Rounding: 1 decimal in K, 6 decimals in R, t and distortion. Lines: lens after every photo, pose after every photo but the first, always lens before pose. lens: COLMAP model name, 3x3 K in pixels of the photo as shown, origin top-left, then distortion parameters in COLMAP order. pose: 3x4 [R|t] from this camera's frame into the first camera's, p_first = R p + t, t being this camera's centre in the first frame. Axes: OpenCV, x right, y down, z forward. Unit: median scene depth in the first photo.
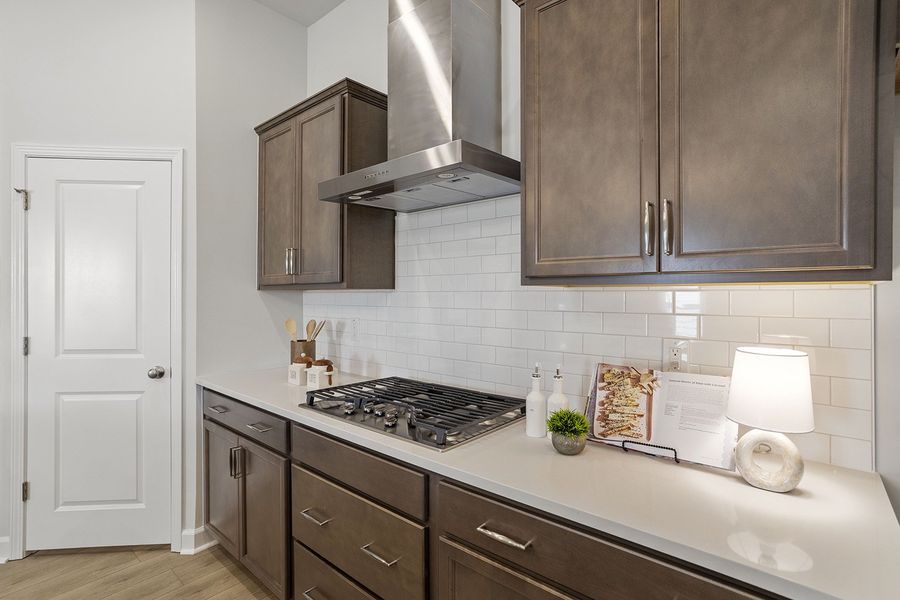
lens RADIAL K [[435.6, 0, 458.5], [0, 435.6, 295.1], [0, 0, 1]] dist [-0.035517, 0.018562]
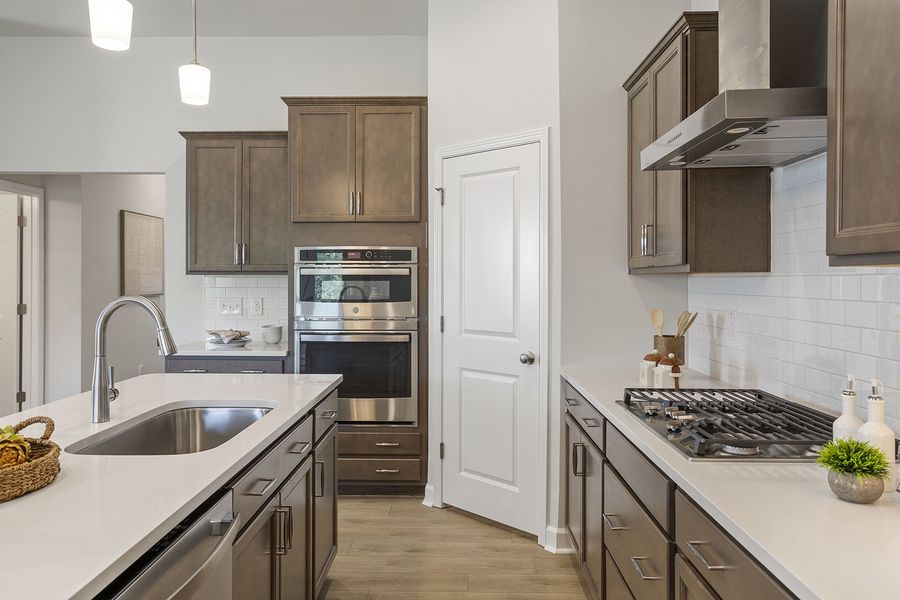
lens RADIAL K [[661.2, 0, 444.5], [0, 661.2, 278.2], [0, 0, 1]] dist [-0.038464, 0.024916]
pose [[0.634199, 0.000654, -0.773170, 0.357329], [-0.004292, 0.999987, -0.002674, 0.001638], [0.773158, 0.005014, 0.634193, -0.114217]]
